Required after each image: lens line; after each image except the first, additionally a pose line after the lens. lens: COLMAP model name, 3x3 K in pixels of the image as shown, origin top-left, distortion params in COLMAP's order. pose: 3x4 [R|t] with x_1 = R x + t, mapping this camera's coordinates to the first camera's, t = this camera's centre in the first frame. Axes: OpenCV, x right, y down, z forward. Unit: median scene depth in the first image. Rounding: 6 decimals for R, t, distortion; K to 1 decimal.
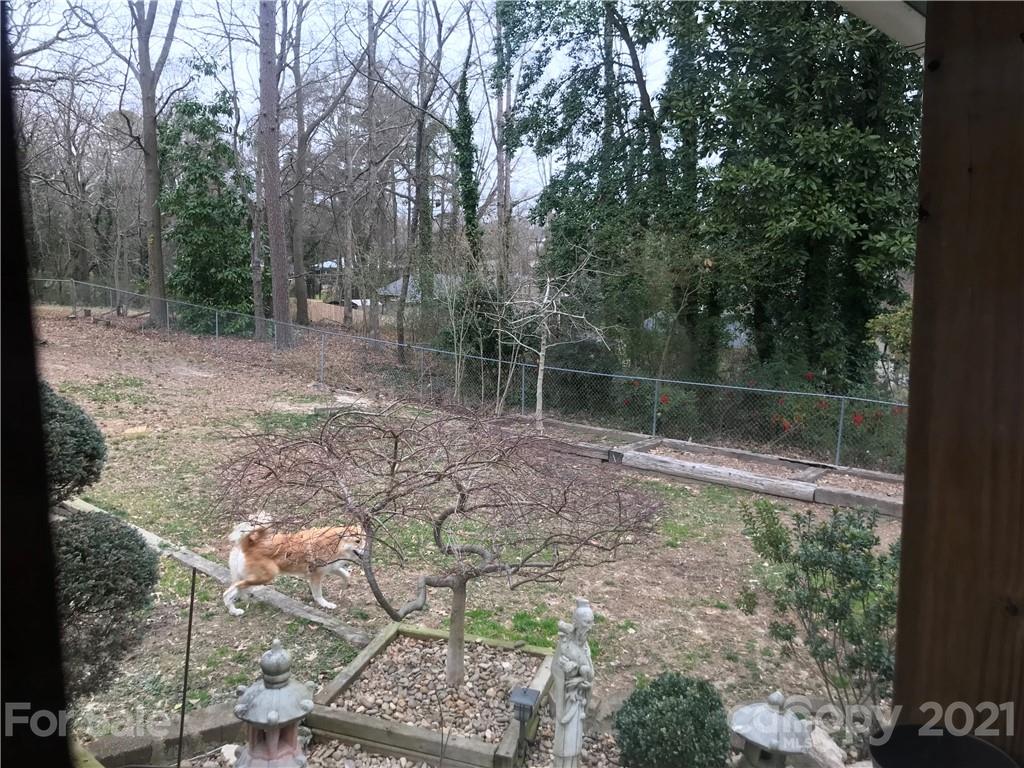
lens RADIAL K [[840.0, 0, 504.8], [0, 840.0, 372.8], [0, 0, 1]] dist [0.017274, -0.007108]
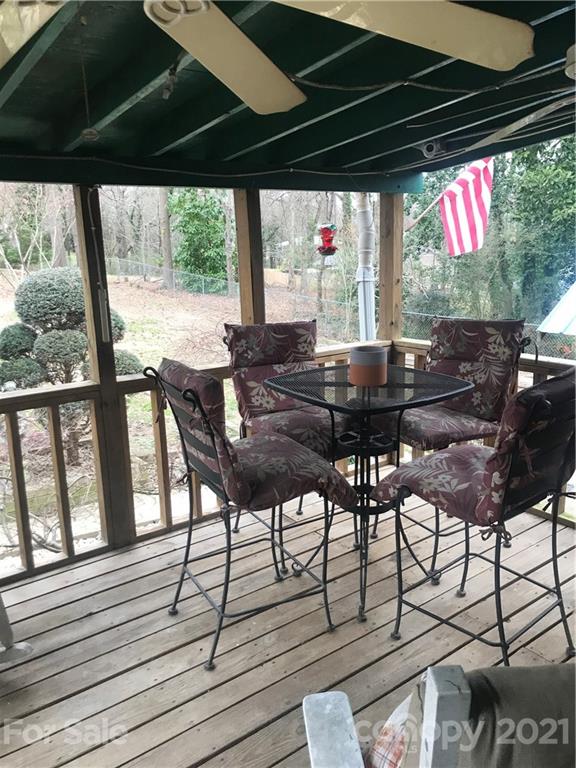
lens RADIAL K [[630.0, 0, 292.1], [0, 630.0, 388.8], [0, 0, 1]] dist [0.017274, -0.007108]
pose [[0.978377, 0.027311, -0.205017, 0.054247], [-0.006369, 0.994752, 0.102117, 0.009382], [0.206730, -0.098603, 0.973417, -0.101247]]
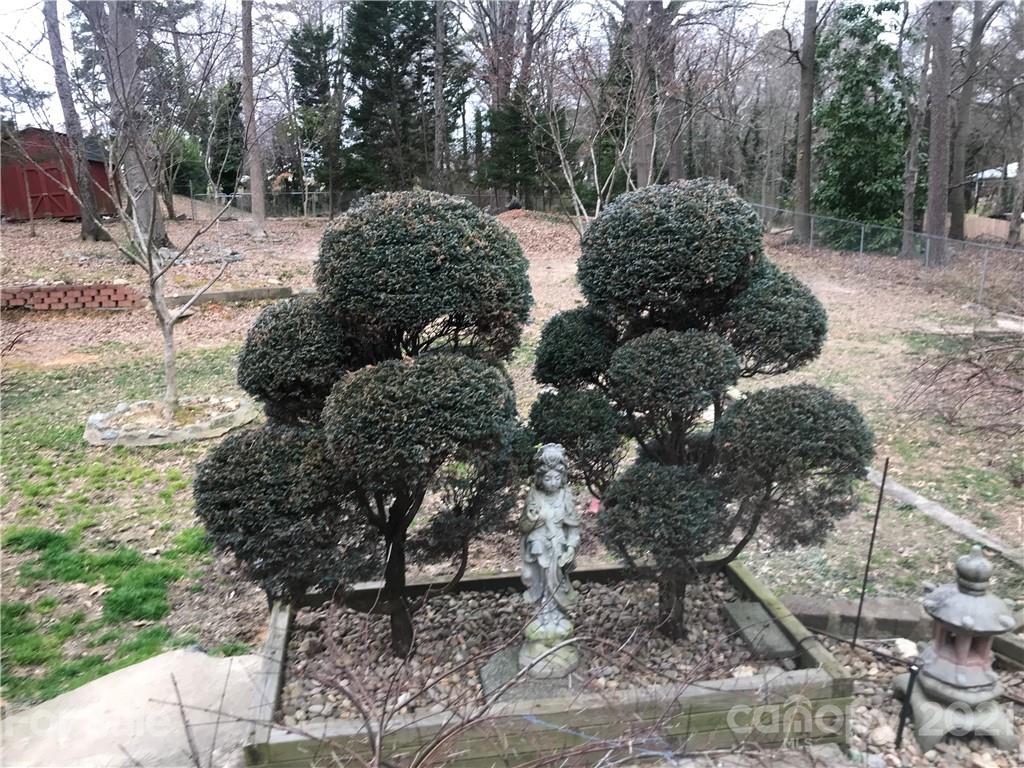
lens RADIAL K [[840.0, 0, 503.8], [0, 840.0, 375.8], [0, 0, 1]] dist [0.017274, -0.007108]
pose [[0.756790, 0.104262, -0.645289, -0.011351], [-0.041484, 0.992868, 0.111769, 0.005995], [0.652340, -0.057816, 0.755718, -0.007685]]
